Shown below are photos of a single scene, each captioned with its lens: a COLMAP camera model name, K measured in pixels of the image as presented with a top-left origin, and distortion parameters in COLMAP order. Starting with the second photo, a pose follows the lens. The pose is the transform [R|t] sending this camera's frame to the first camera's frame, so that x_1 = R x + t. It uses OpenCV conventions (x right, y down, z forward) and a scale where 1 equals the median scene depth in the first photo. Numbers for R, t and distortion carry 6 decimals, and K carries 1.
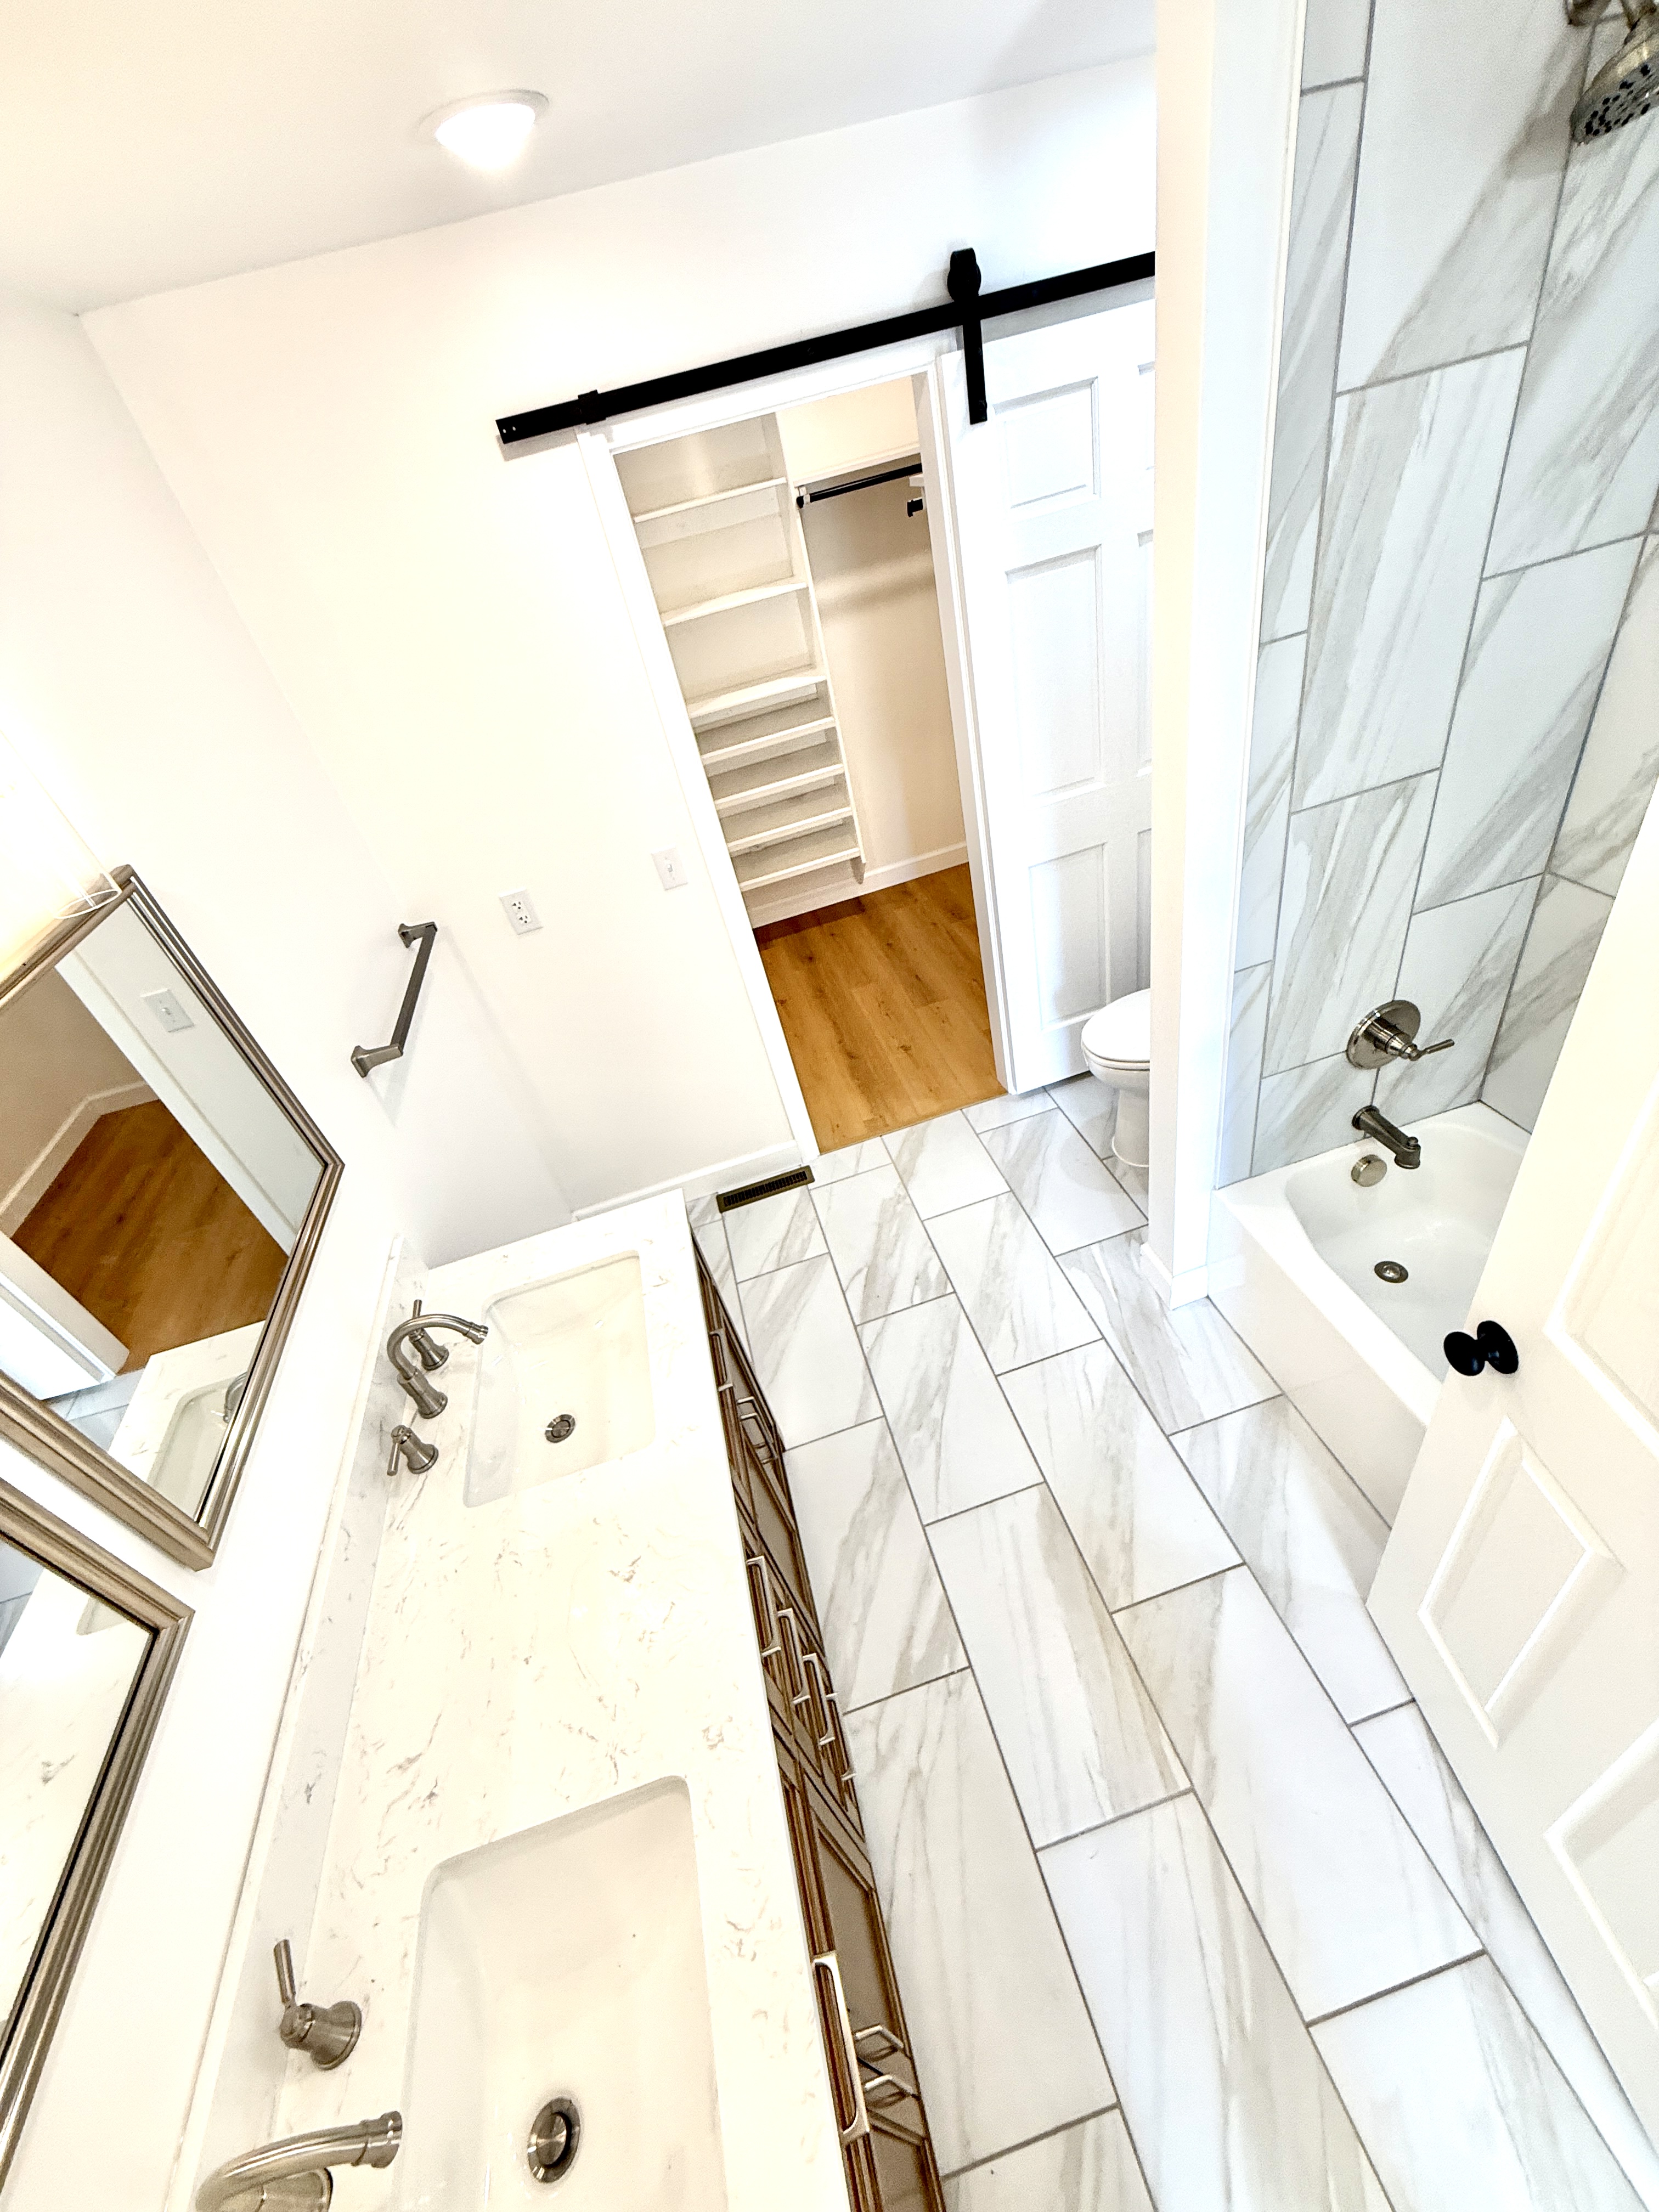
lens RADIAL K [[879.6, 0, 832.3], [0, 879.6, 1101.4], [0, 0, 1]] dist [0.000096, 0.000188]
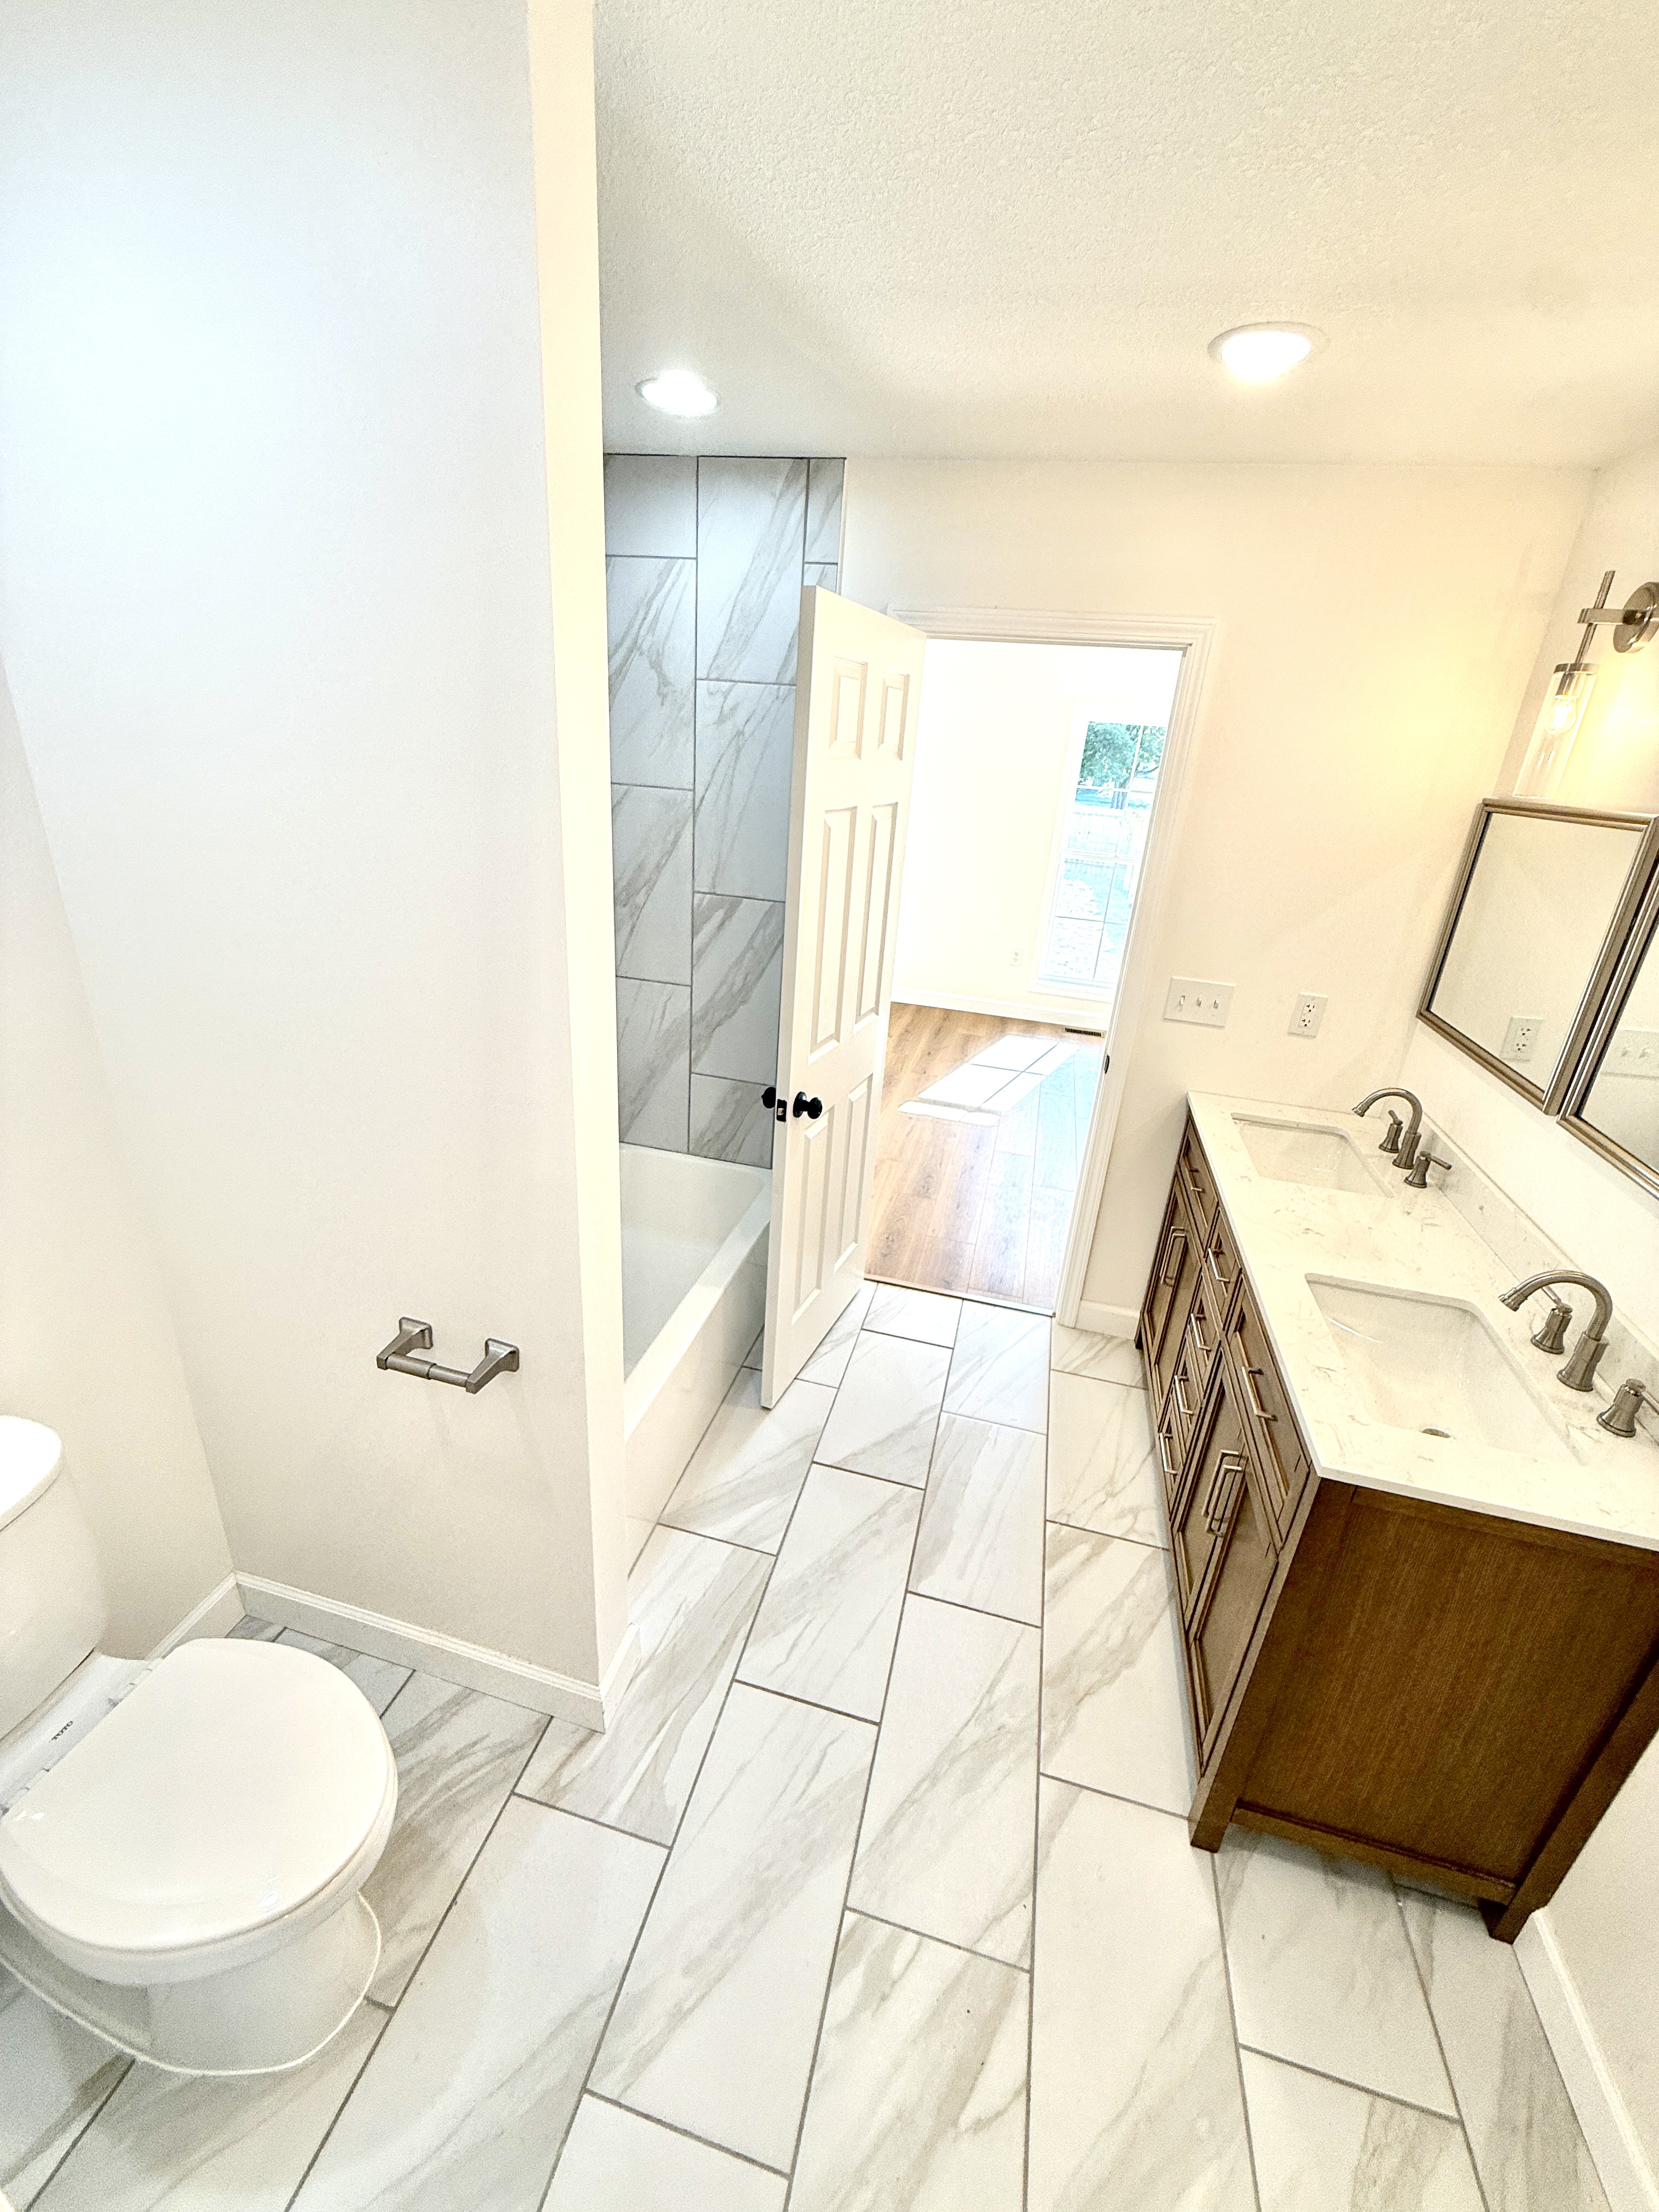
lens RADIAL K [[879.6, 0, 828.7], [0, 879.6, 1096.9], [0, 0, 1]] dist [0.000096, 0.000188]
pose [[-0.872422, -0.037542, 0.487309, -0.112859], [0.383812, 0.564677, 0.730636, -0.511768], [-0.302601, 0.824458, -0.478228, 0.856593]]
